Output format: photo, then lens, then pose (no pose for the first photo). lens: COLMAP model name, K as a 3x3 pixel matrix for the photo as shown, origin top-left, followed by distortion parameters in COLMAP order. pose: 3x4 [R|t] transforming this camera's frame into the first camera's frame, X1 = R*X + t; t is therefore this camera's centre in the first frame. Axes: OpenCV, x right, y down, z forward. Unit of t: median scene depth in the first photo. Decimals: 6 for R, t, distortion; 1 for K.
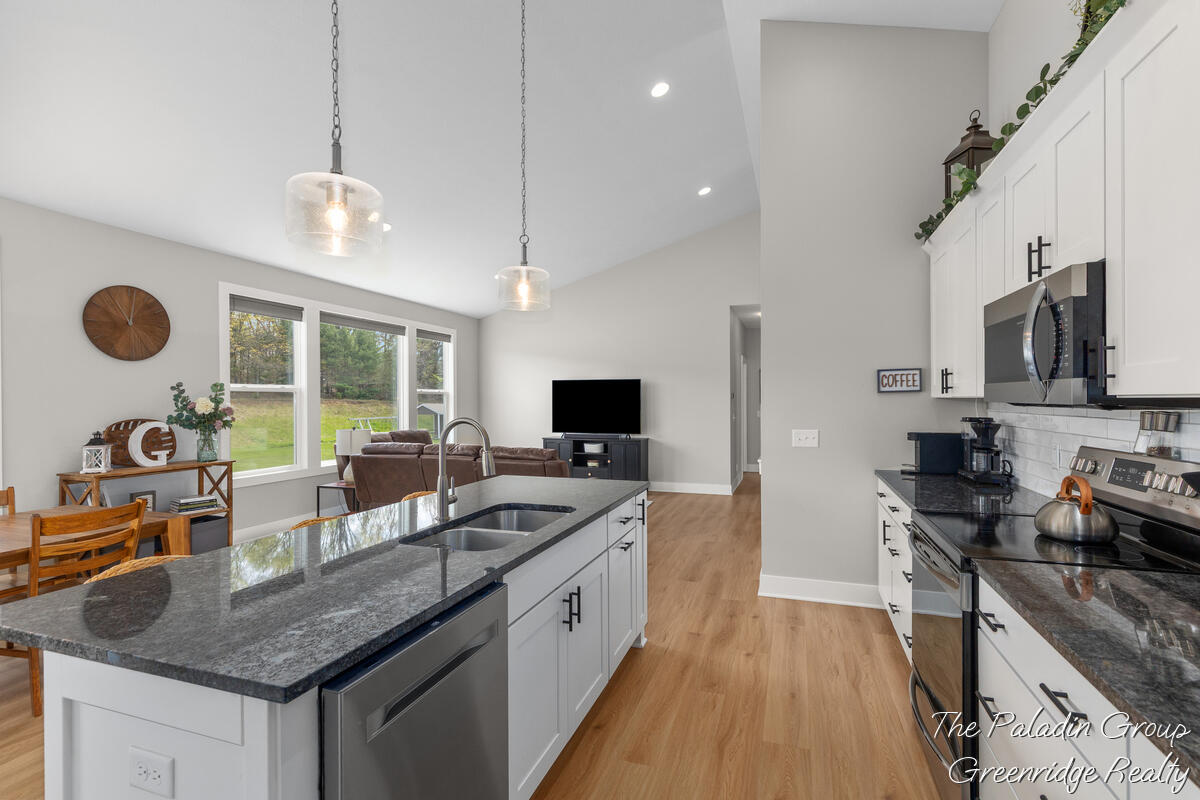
lens RADIAL K [[538.2, 0, 609.0], [0, 538.2, 402.2], [0, 0, 1]] dist [0.003370, 0.000206]
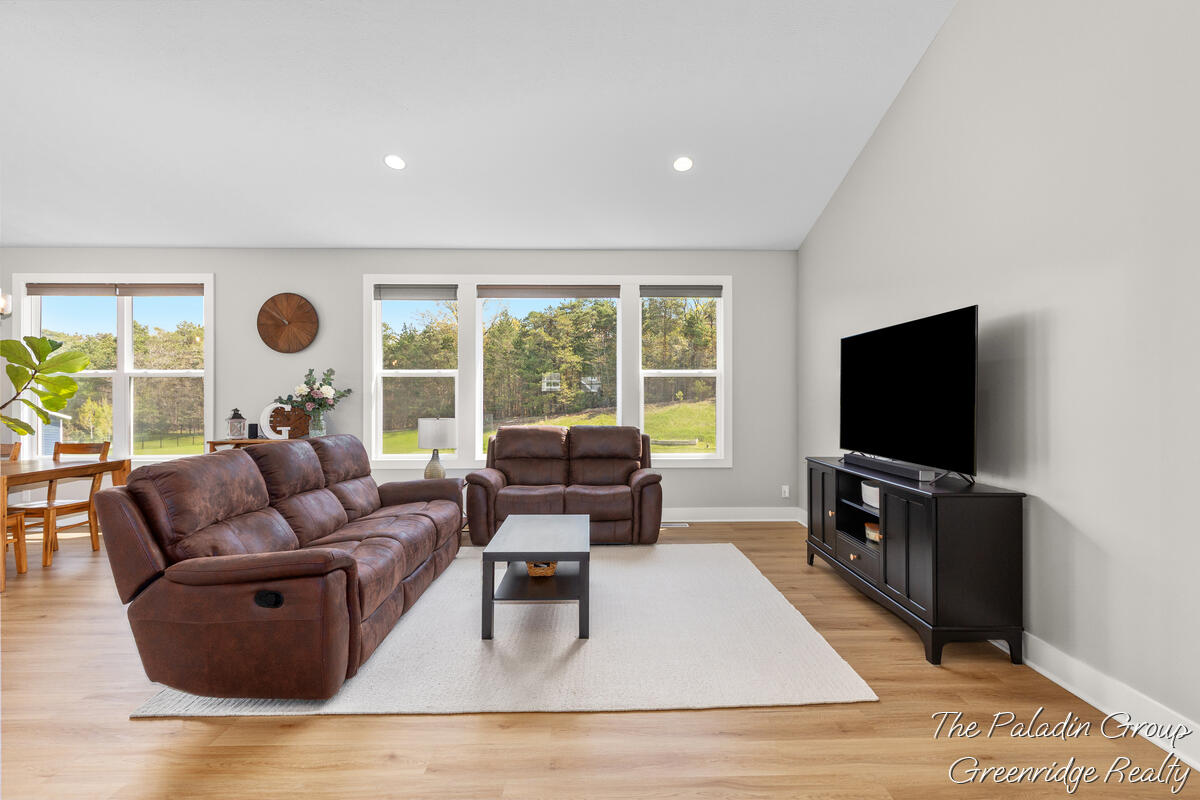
lens RADIAL K [[537.4, 0, 604.7], [0, 537.4, 396.5], [0, 0, 1]] dist [-0.001985, -0.000350]
pose [[0.348067, -0.002182, -0.937467, 0.279016], [-0.003819, 0.999986, -0.003746, 0.013368], [0.937462, 0.004884, 0.348053, 0.671679]]
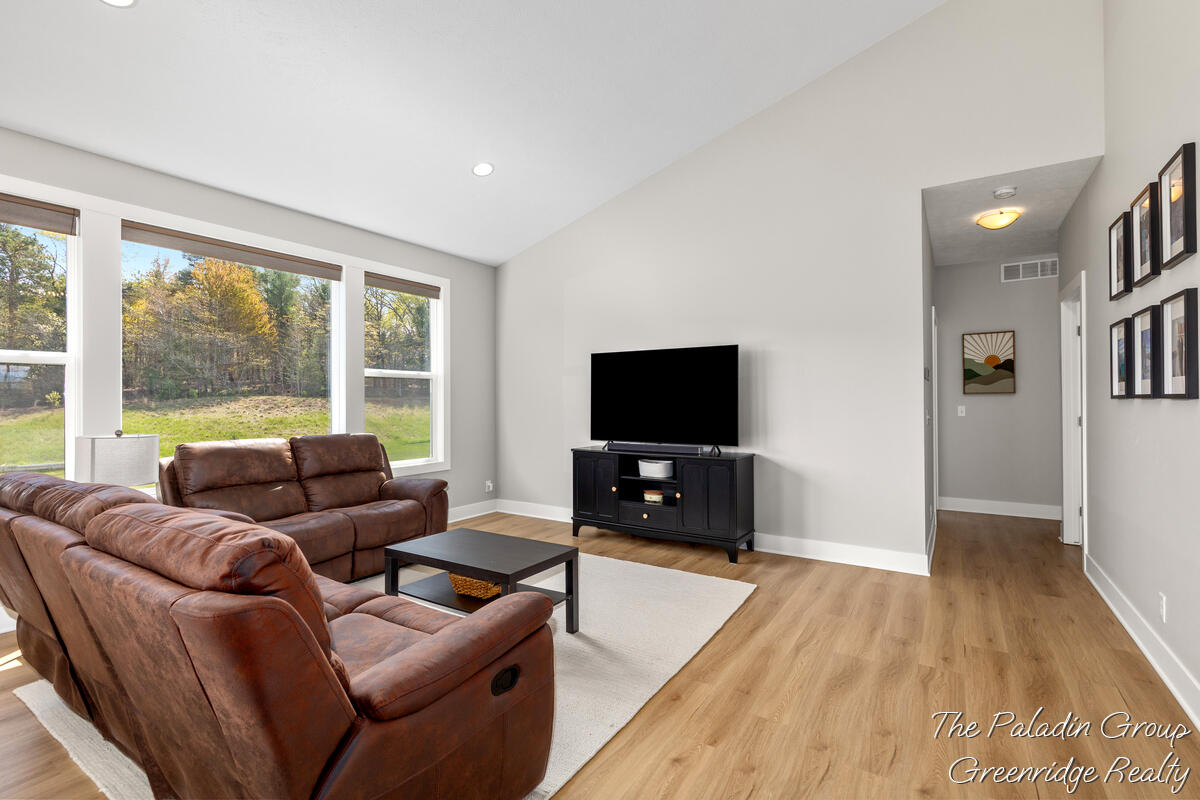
lens RADIAL K [[538.2, 0, 609.0], [0, 538.2, 402.2], [0, 0, 1]] dist [0.003370, 0.000206]
pose [[0.971522, -0.001434, -0.236945, 0.059717], [0.001474, 0.999999, -0.000006, 0.014414], [0.236945, -0.000343, 0.971523, 0.438773]]
